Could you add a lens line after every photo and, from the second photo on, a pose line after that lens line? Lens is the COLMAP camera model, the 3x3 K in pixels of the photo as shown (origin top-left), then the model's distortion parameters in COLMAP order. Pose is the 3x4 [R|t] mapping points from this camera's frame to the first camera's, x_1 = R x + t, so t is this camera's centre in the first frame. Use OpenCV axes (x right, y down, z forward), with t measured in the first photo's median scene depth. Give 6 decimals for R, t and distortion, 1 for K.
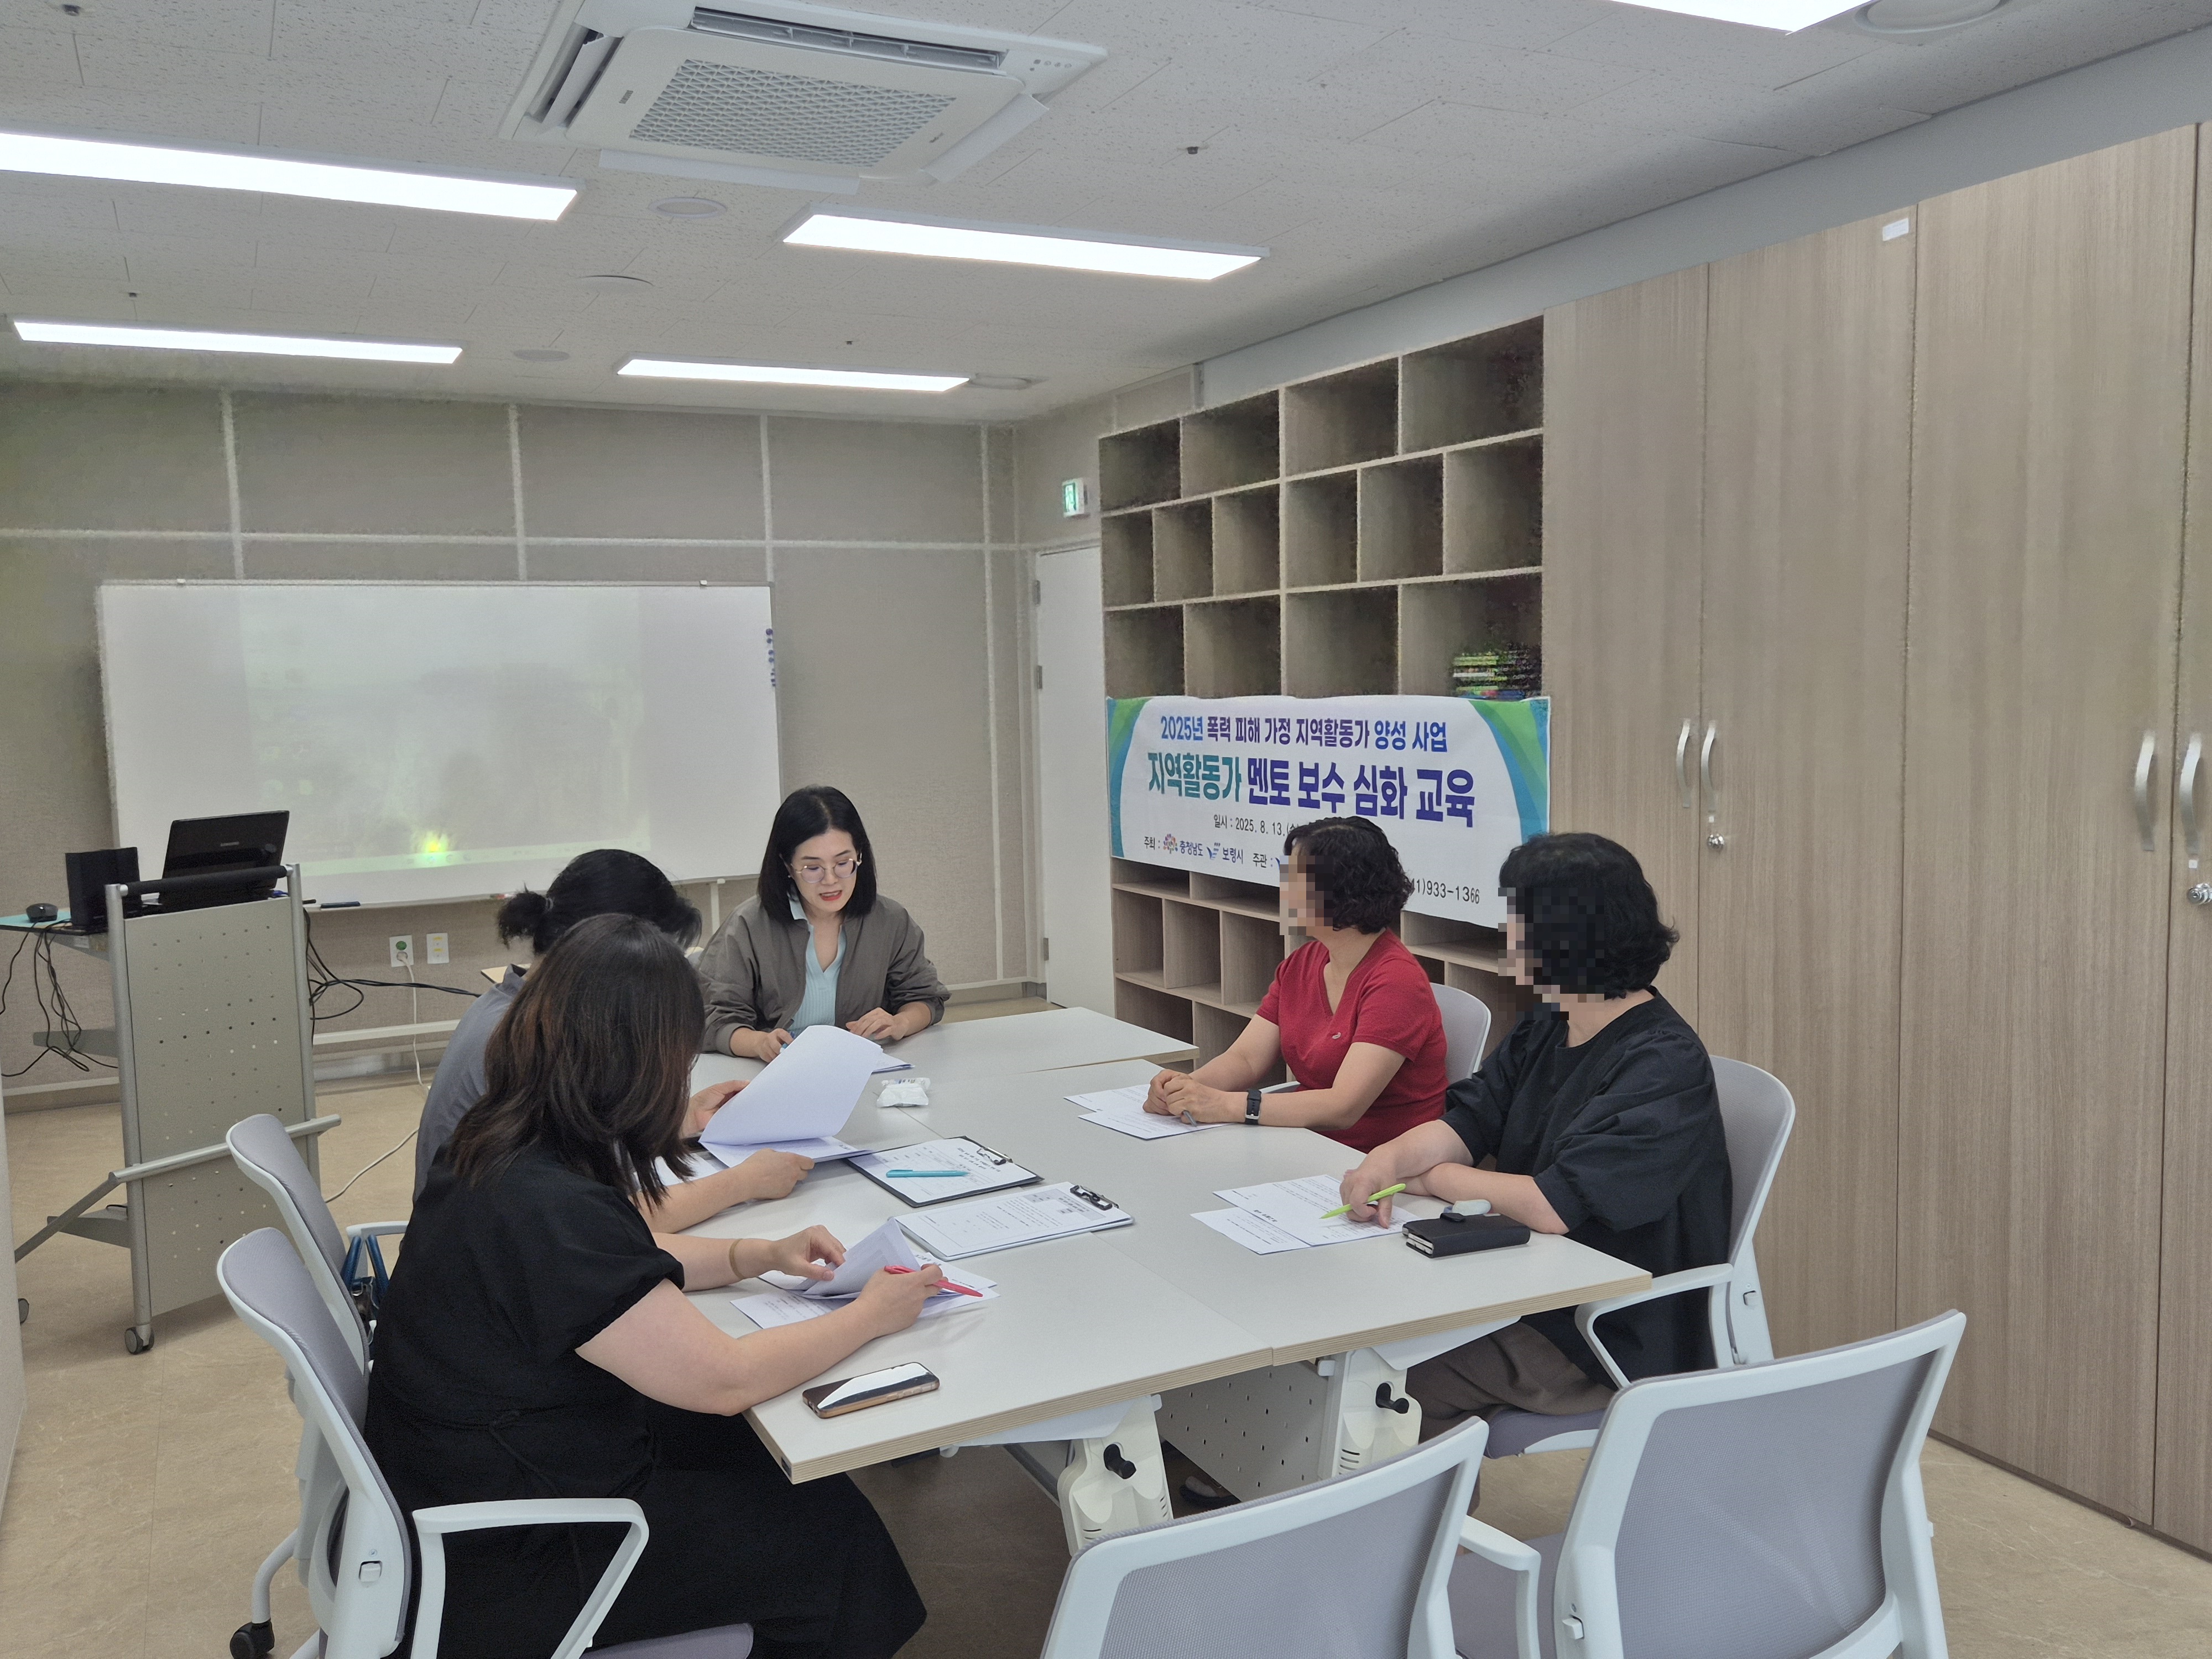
lens RADIAL K [[1703.3, 0, 1102.5], [0, 1703.3, 824.8], [0, 0, 1]] dist [-0.011769, -0.000488]
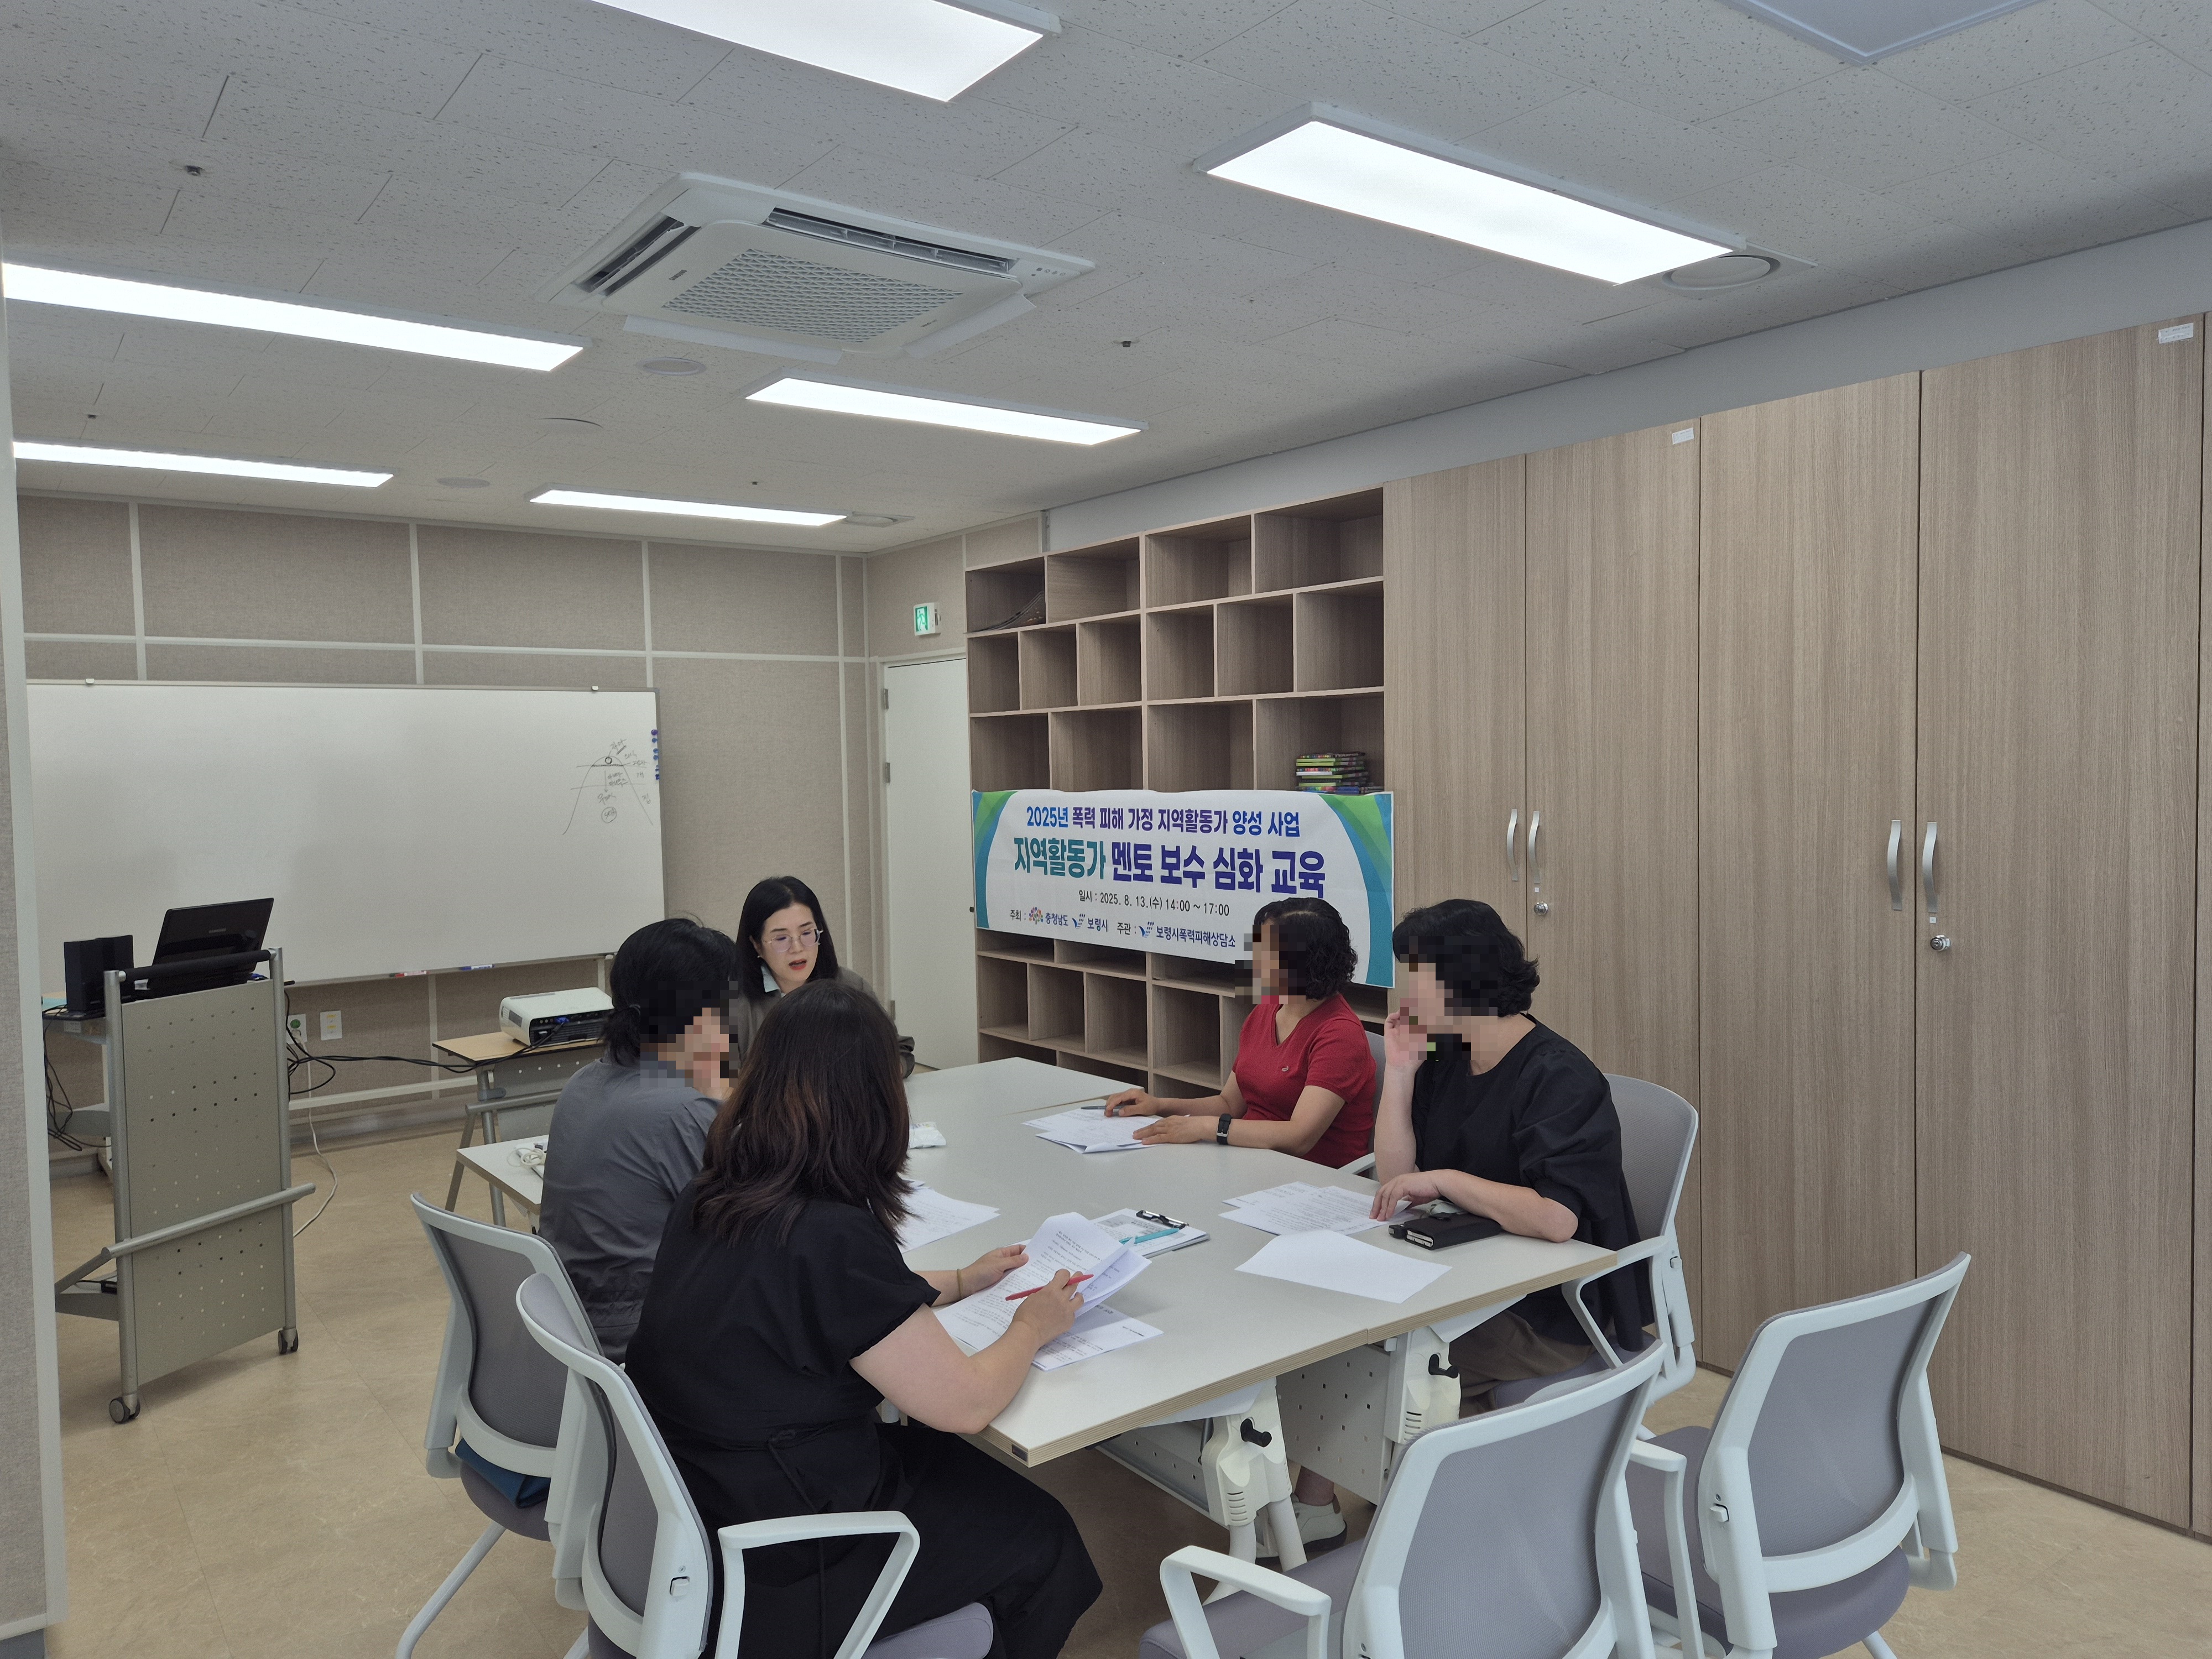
lens RADIAL K [[1467.9, 0, 1126.5], [0, 1467.9, 817.1], [0, 0, 1]] dist [-0.004511, -0.020002]
pose [[0.982893, -0.003872, 0.184137, -0.128031], [0.013779, 0.998523, -0.052551, -0.004049], [-0.183661, 0.054189, 0.981495, -0.008658]]
